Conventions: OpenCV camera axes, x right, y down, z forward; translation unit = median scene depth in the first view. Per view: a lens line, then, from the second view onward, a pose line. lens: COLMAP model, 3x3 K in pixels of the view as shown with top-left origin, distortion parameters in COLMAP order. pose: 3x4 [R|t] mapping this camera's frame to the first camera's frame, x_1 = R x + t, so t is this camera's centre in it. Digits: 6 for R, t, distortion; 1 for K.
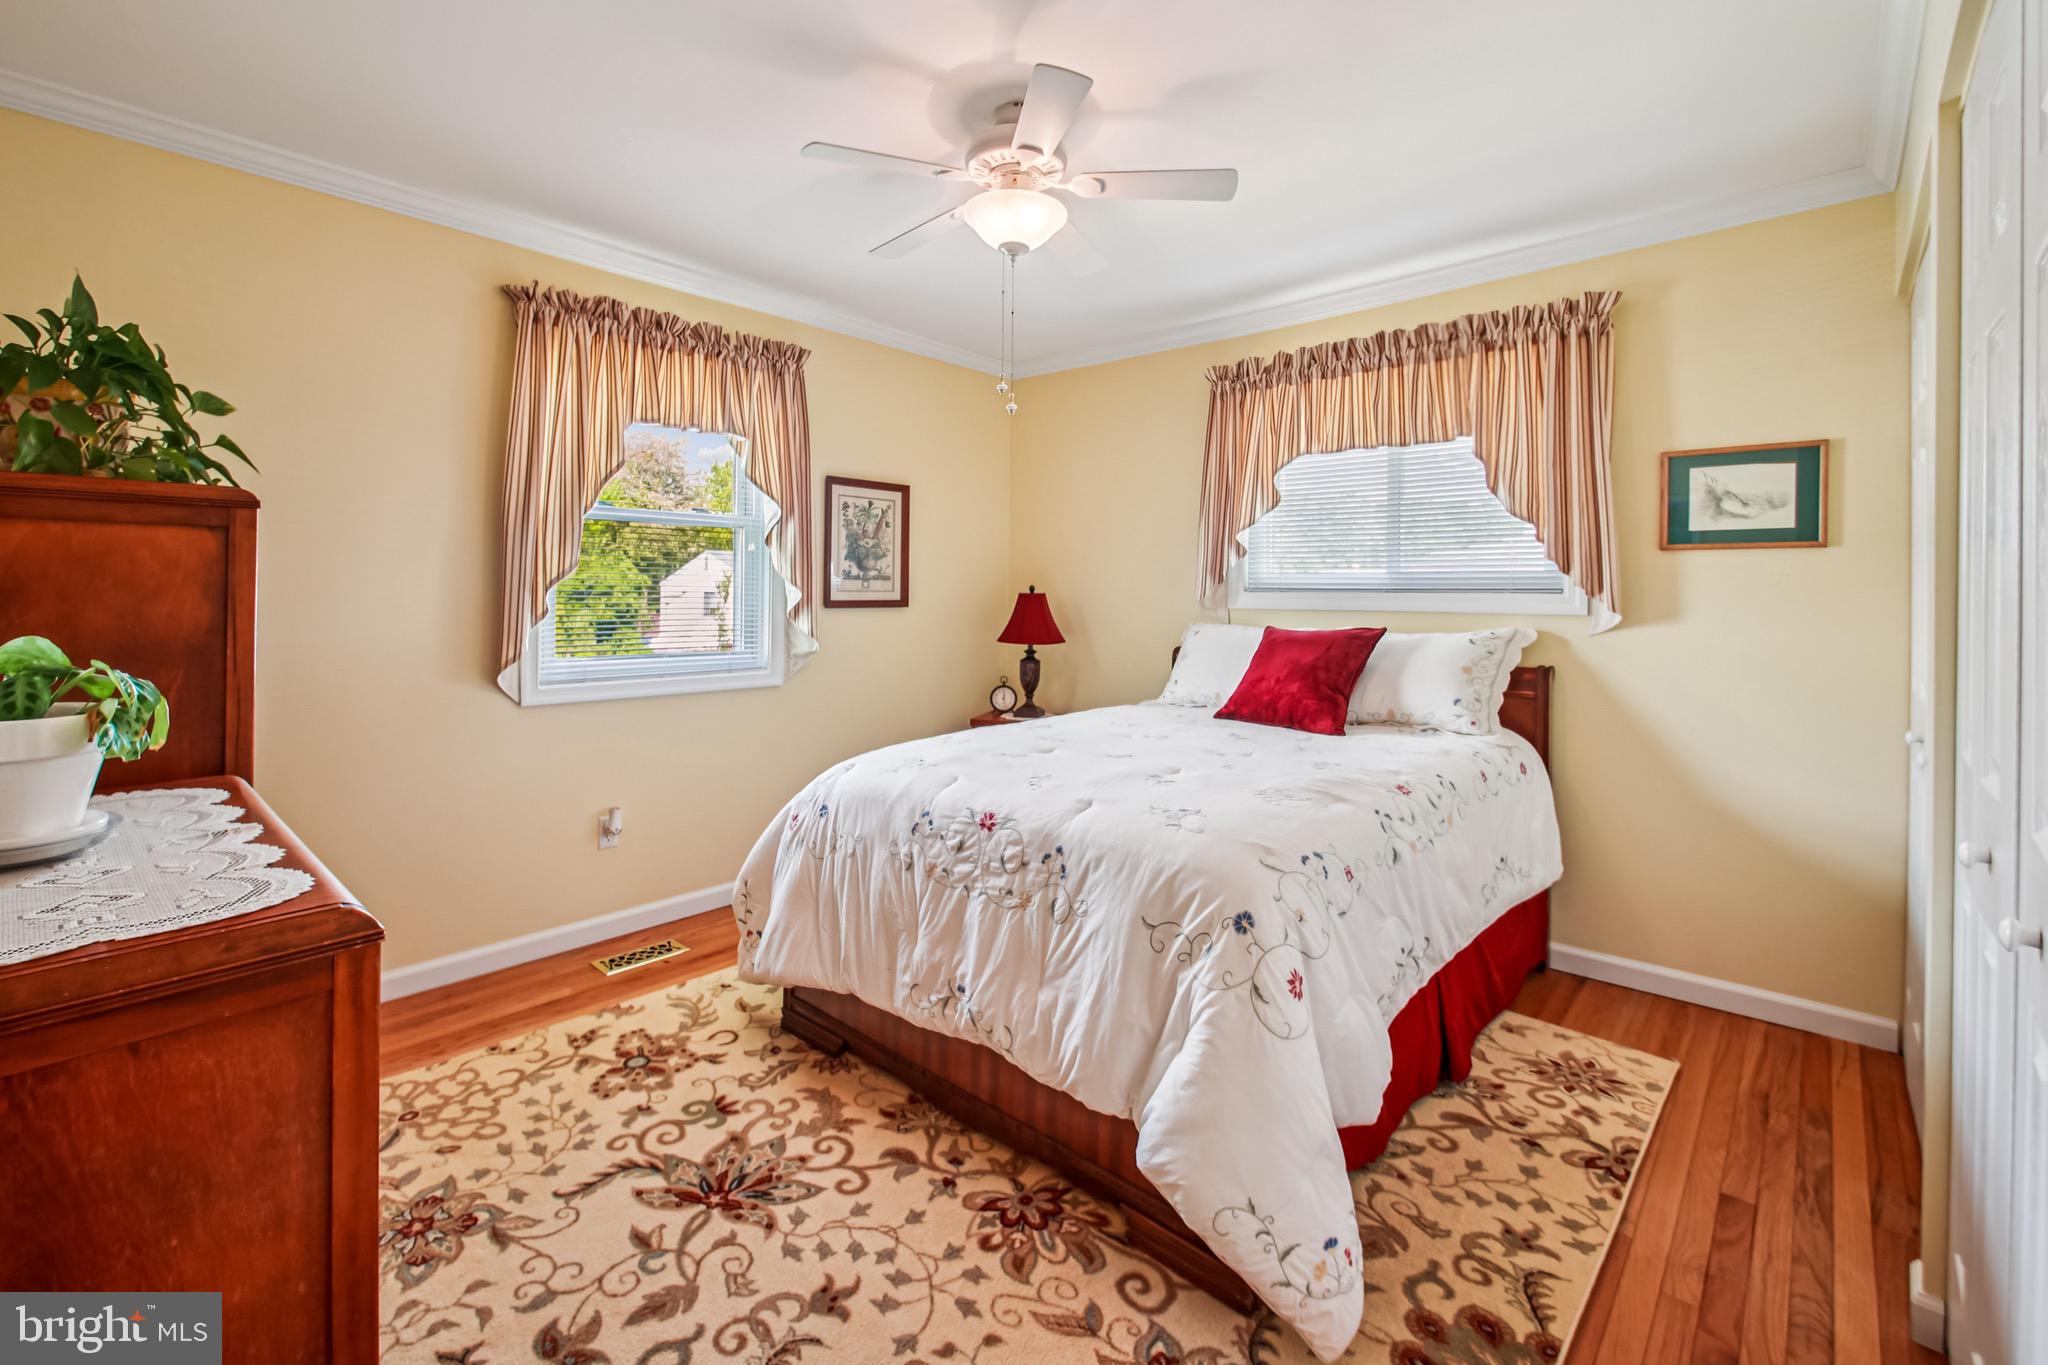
lens RADIAL K [[896.1, 0, 1025.9], [0, 896.1, 587.4], [0, 0, 1]] dist [-0.000564, -0.000040]
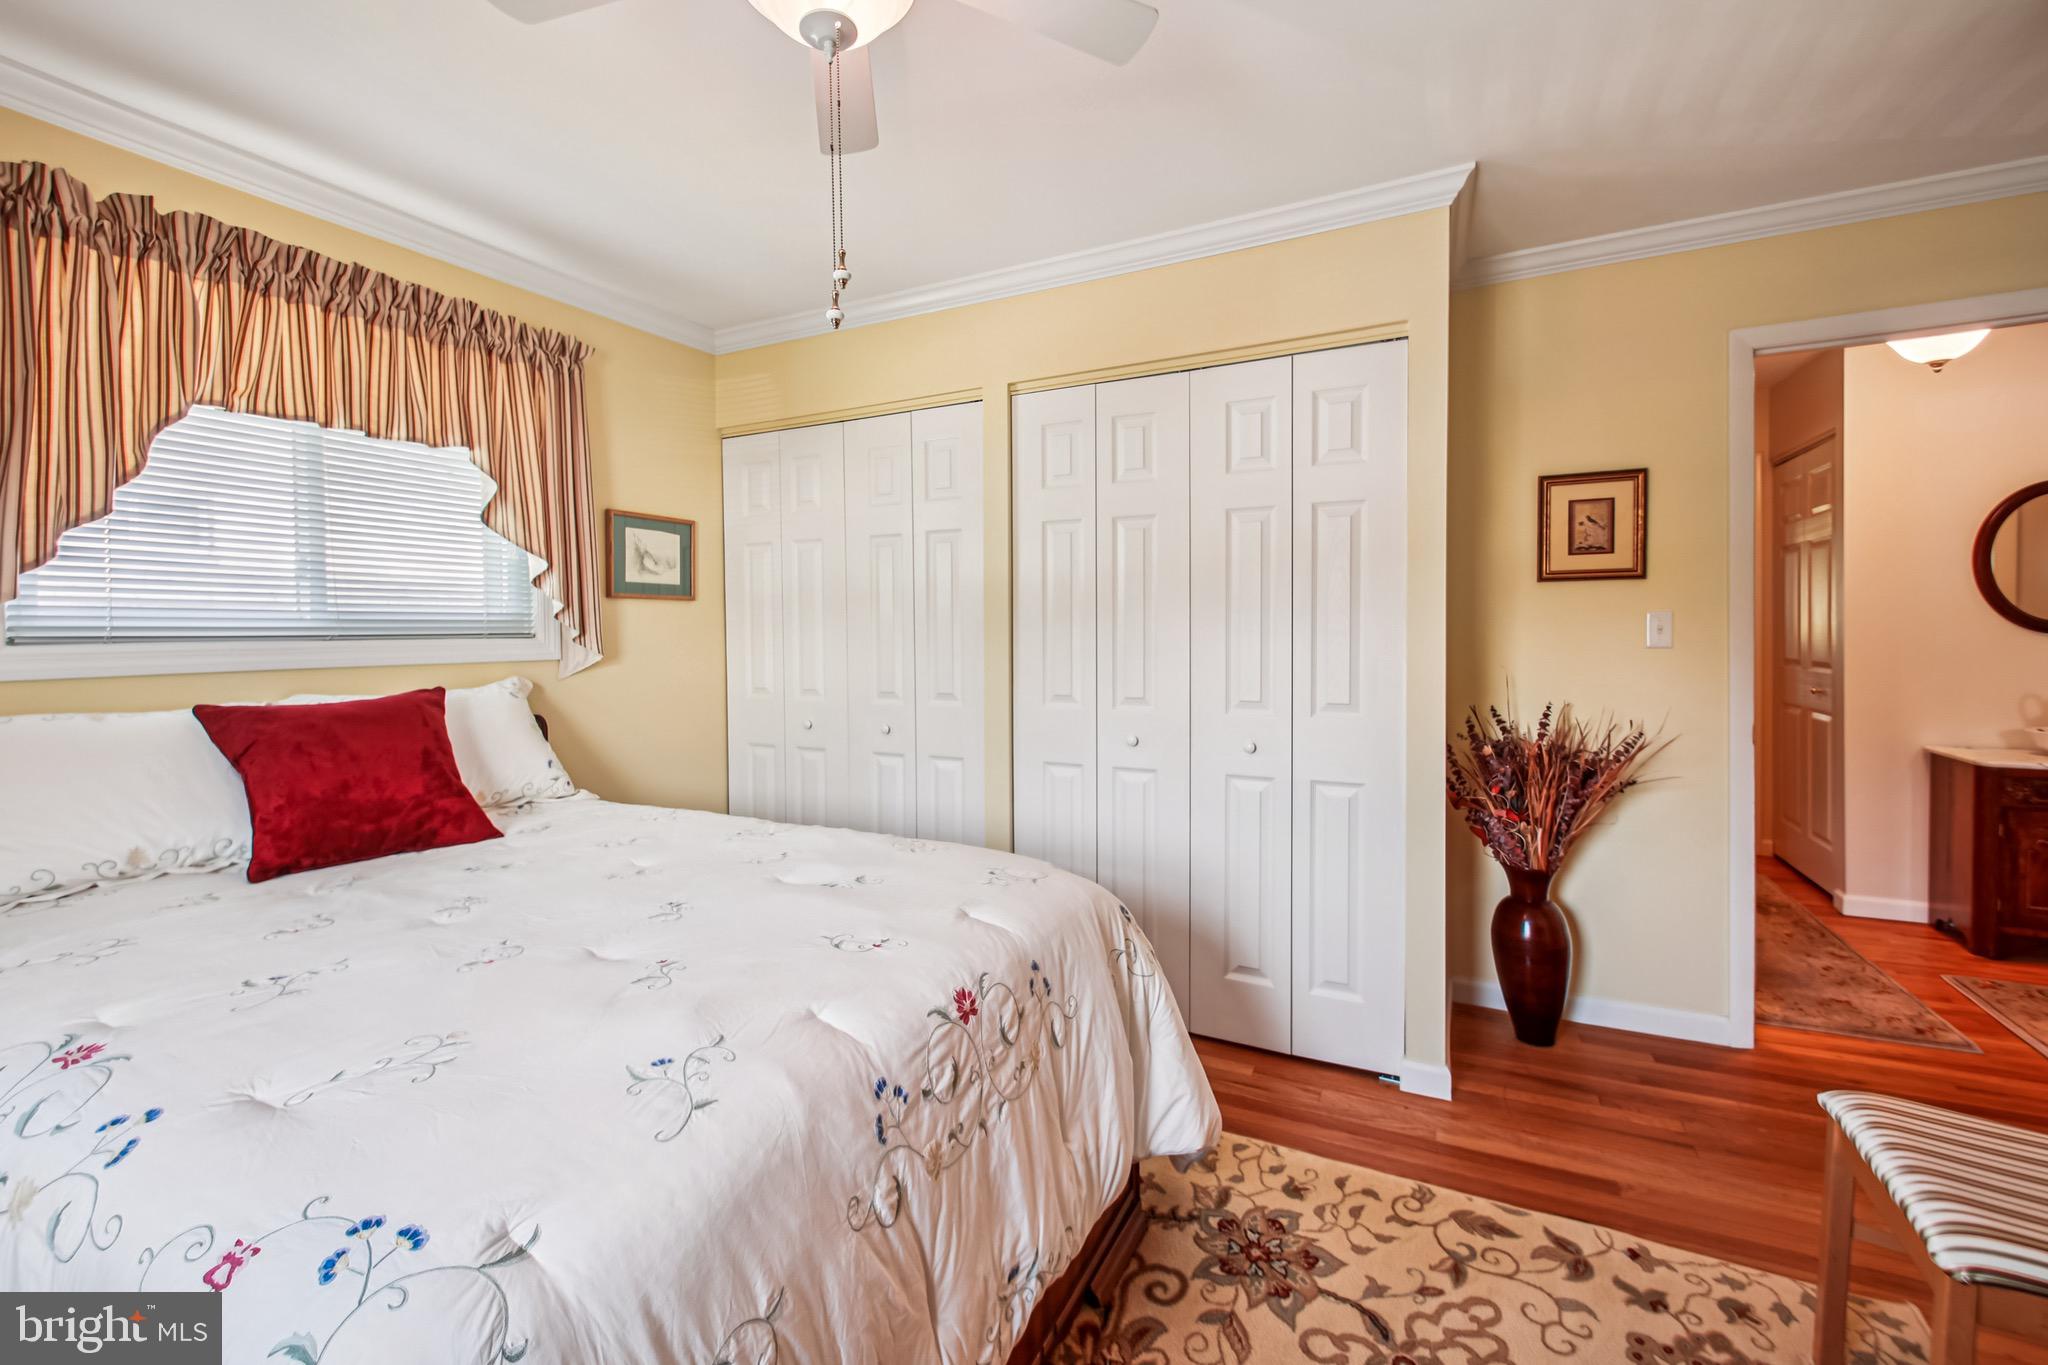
lens RADIAL K [[860.8, 0, 1015.4], [0, 860.8, 661.0], [0, 0, 1]] dist [0.000792, -0.007750]
pose [[-0.257011, -0.034119, 0.965806, -0.467796], [0.012365, 0.999179, 0.038588, 0.001142], [-0.966329, 0.021859, -0.256378, 0.844135]]
